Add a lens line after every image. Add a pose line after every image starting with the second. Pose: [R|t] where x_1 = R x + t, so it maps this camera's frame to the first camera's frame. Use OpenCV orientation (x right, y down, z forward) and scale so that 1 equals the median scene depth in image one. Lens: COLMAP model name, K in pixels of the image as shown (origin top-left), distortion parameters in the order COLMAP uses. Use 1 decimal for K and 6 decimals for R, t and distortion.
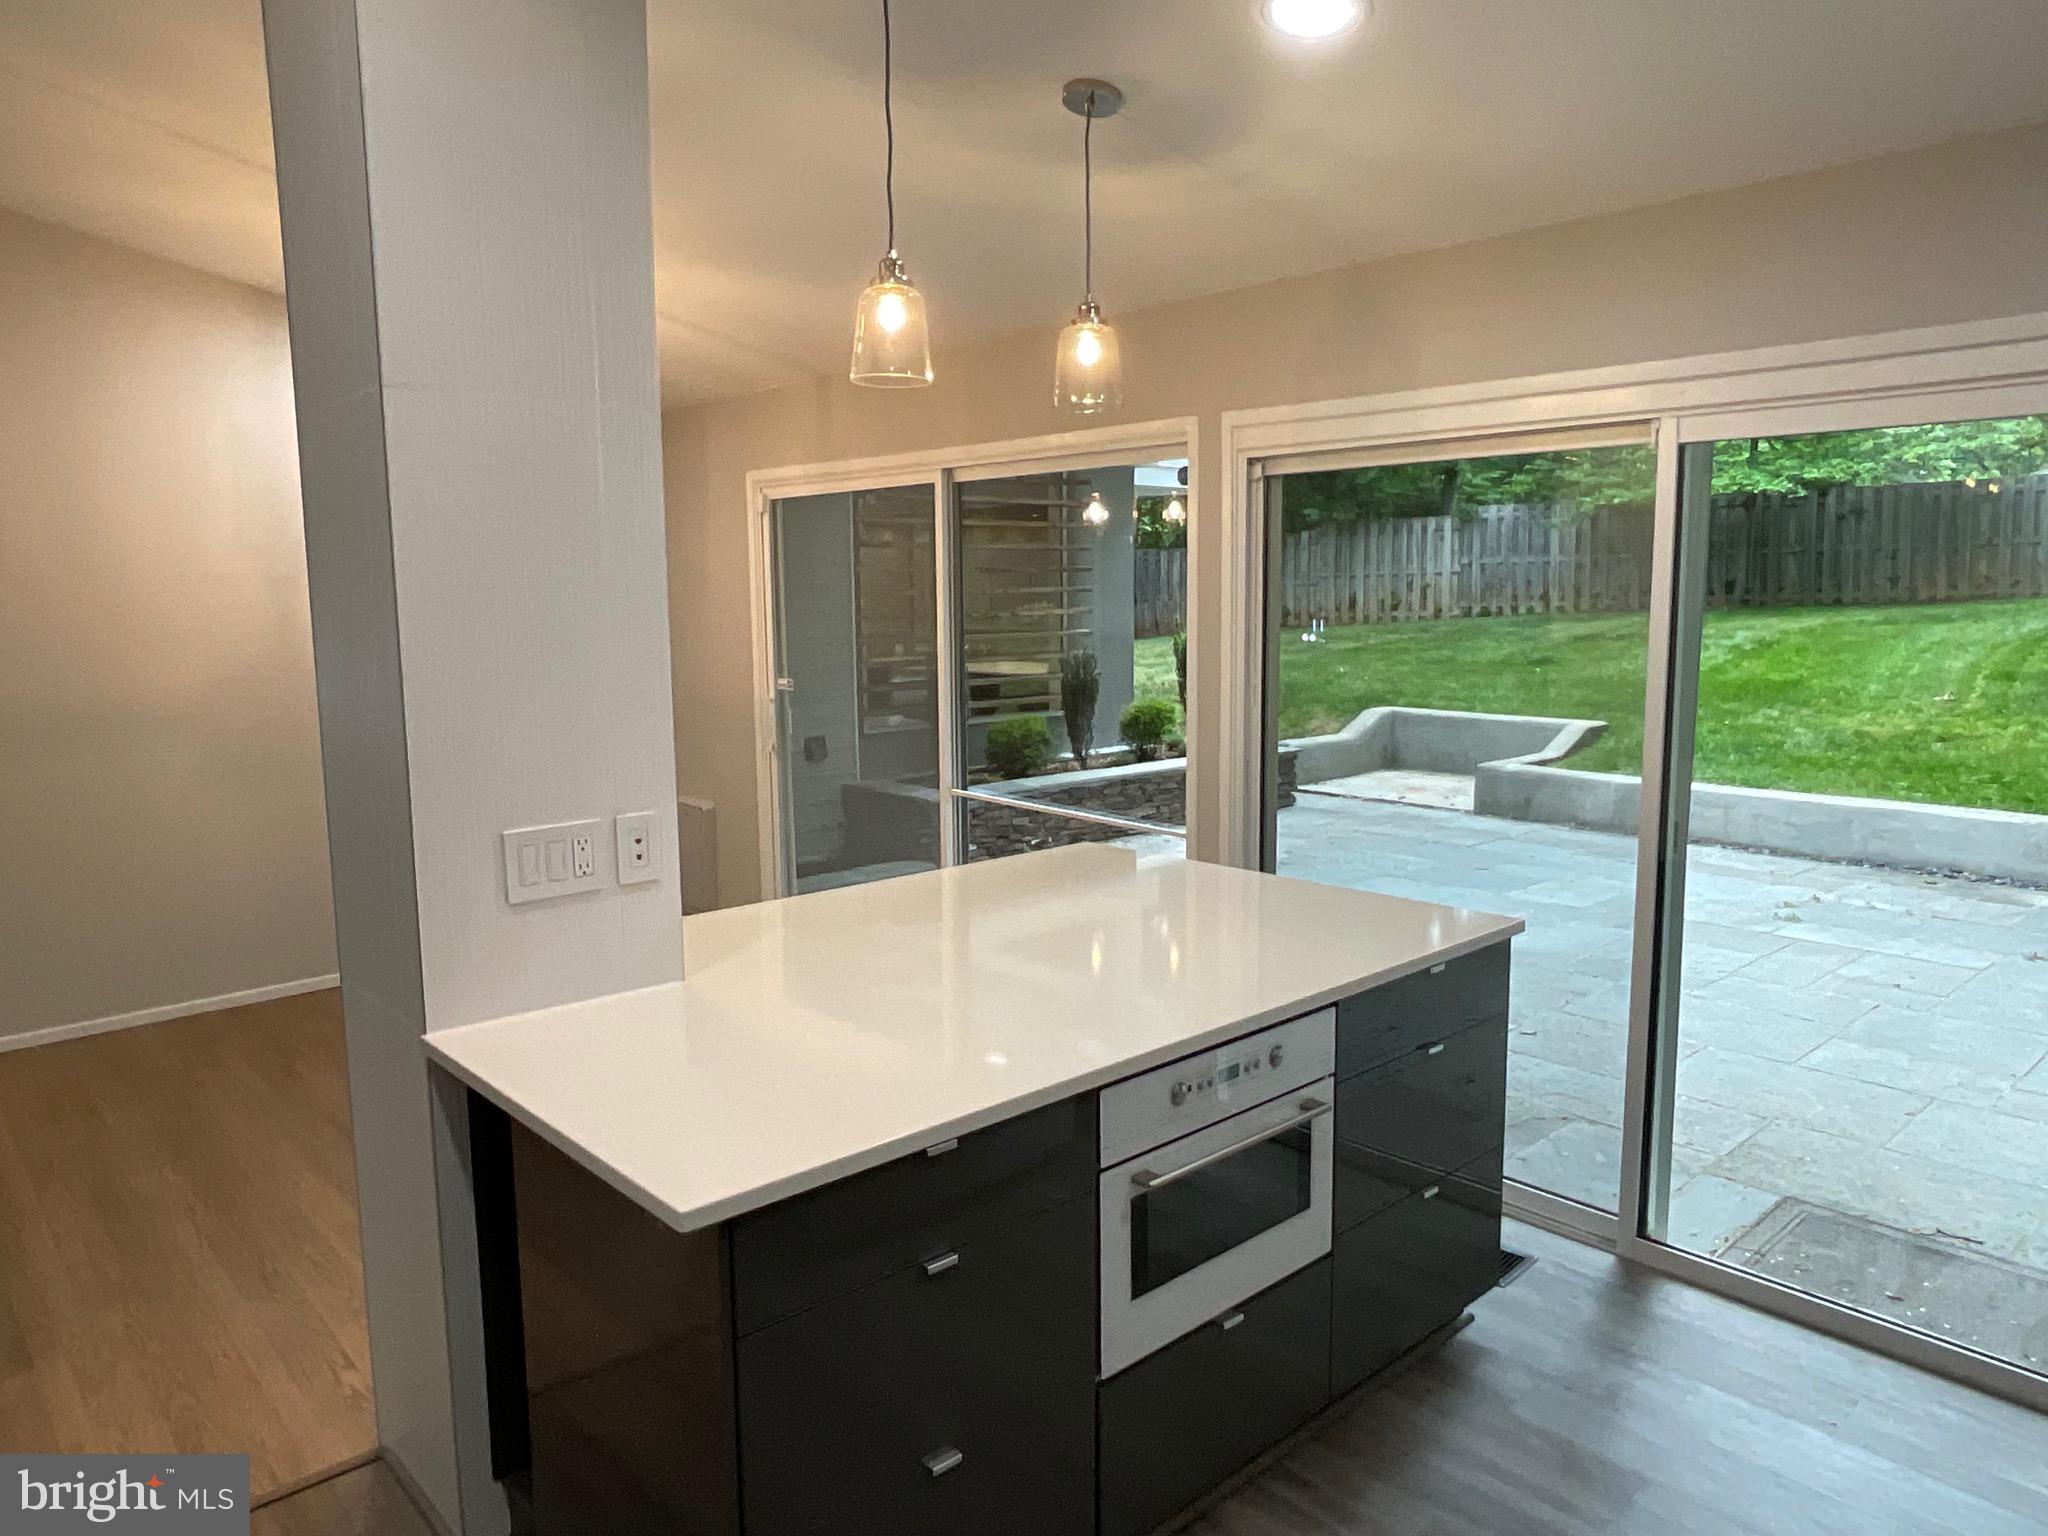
lens RADIAL K [[1359.0, 0, 970.7], [0, 1359.0, 743.7], [0, 0, 1]] dist [-0.017101, 0.008000]
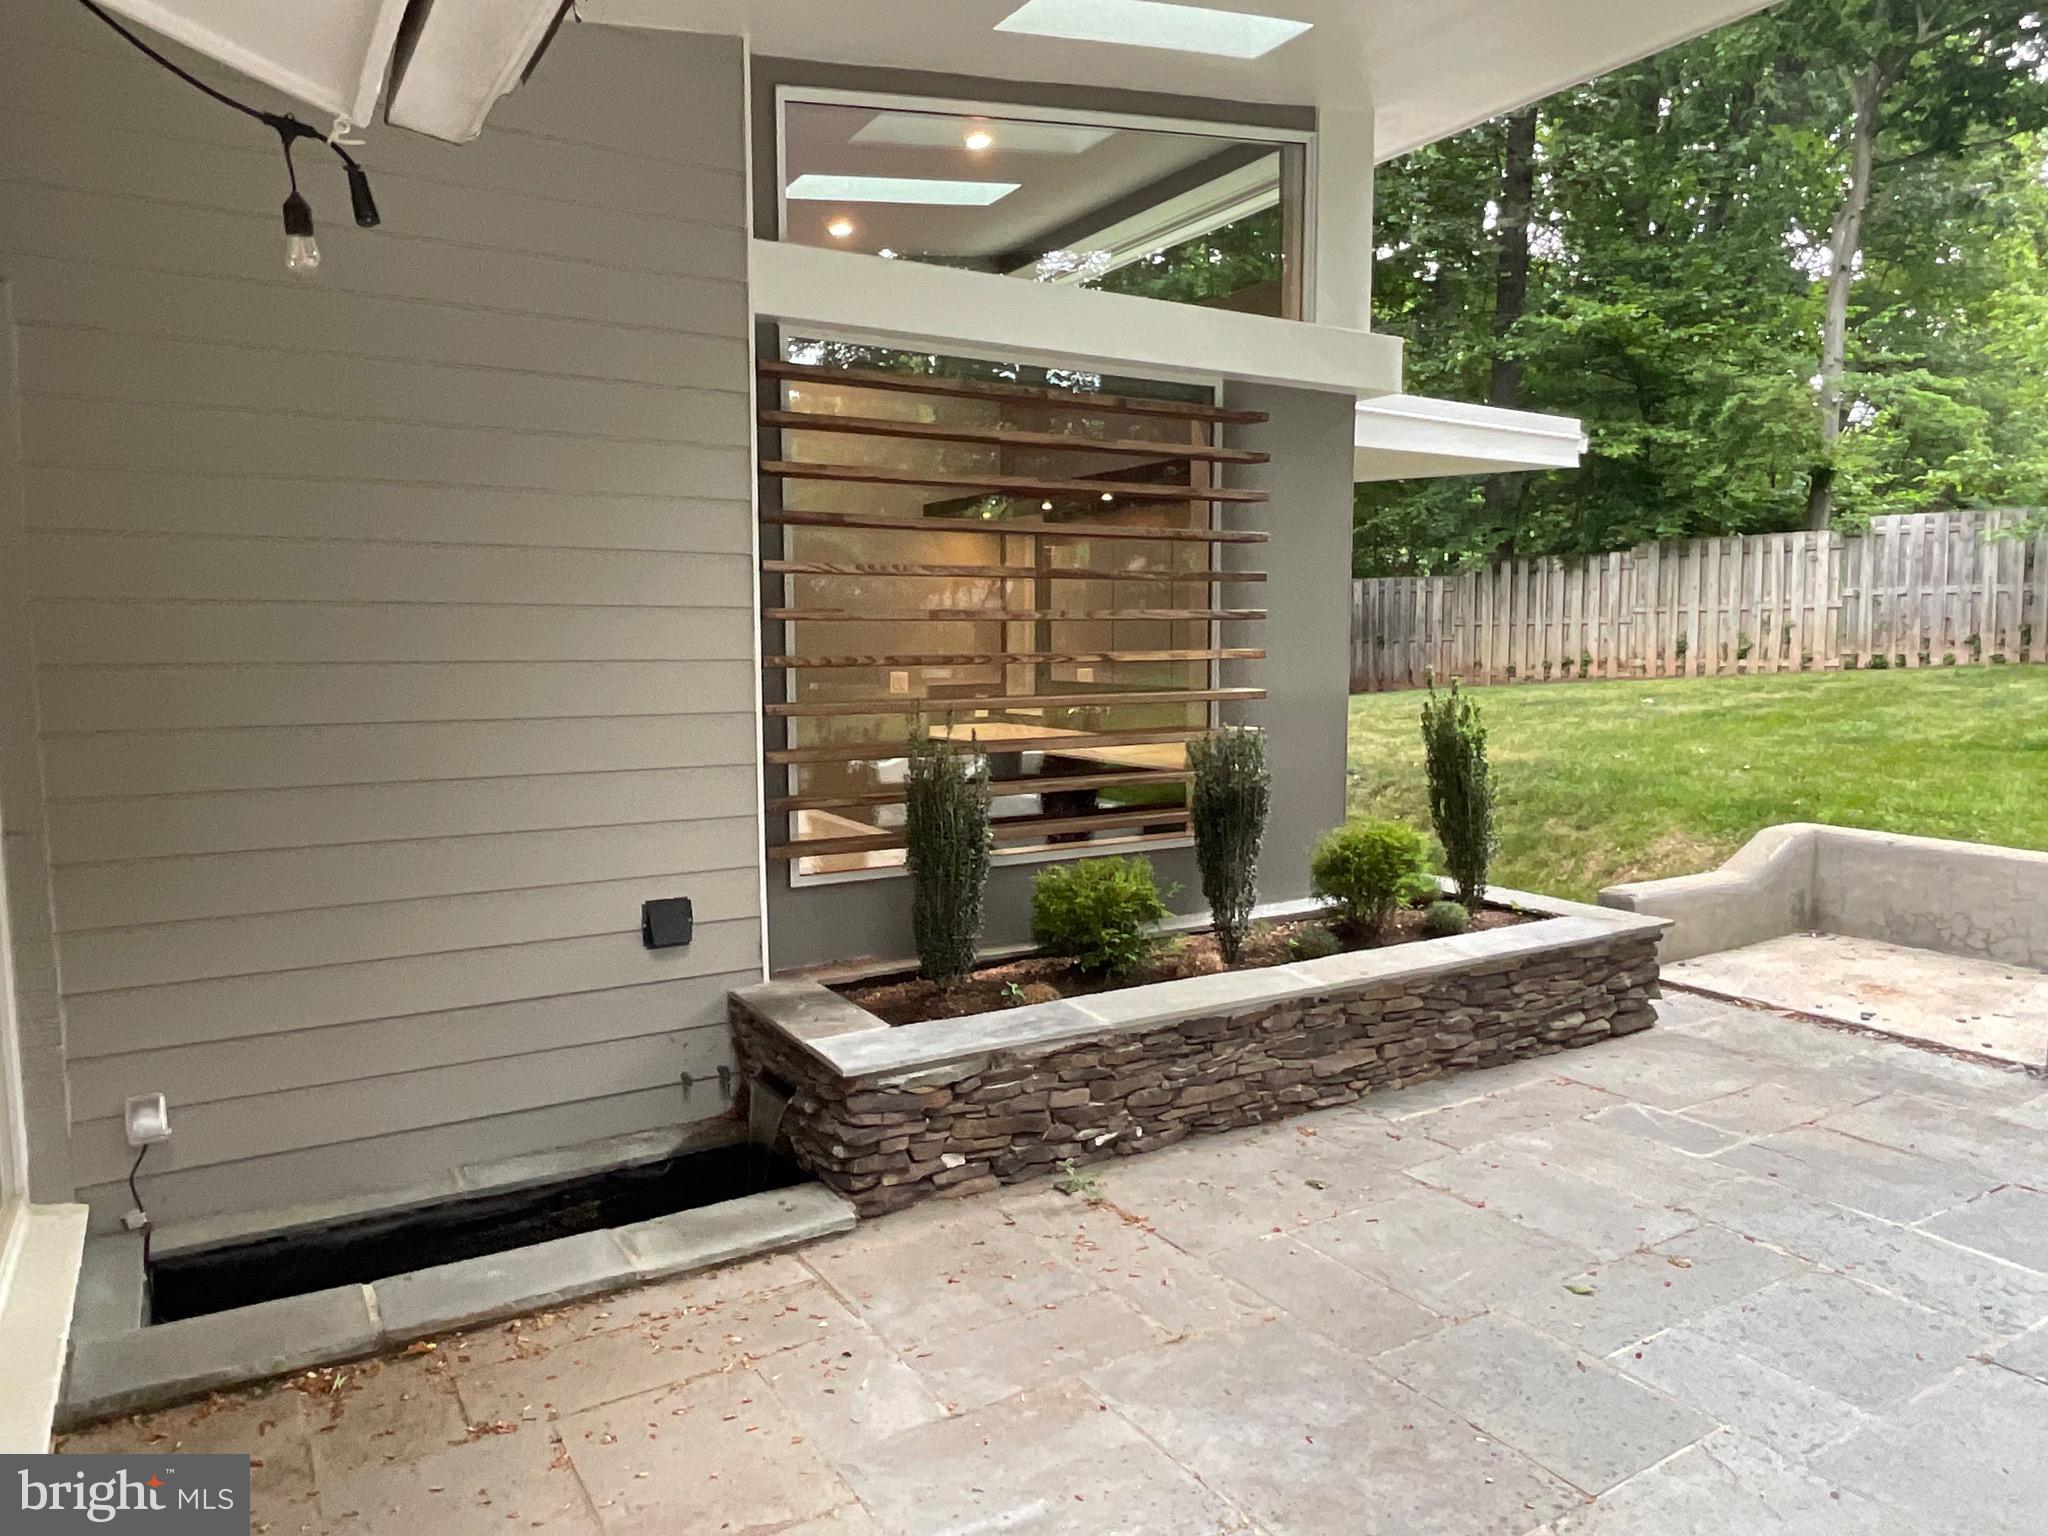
lens RADIAL K [[1359.0, 0, 990.8], [0, 1359.0, 778.6], [0, 0, 1]] dist [-0.017101, 0.008000]
pose [[0.985820, 0.024523, -0.166002, 0.035208], [-0.025475, 0.999669, -0.003608, -0.021084], [0.165859, 0.007786, 0.986119, 0.219456]]
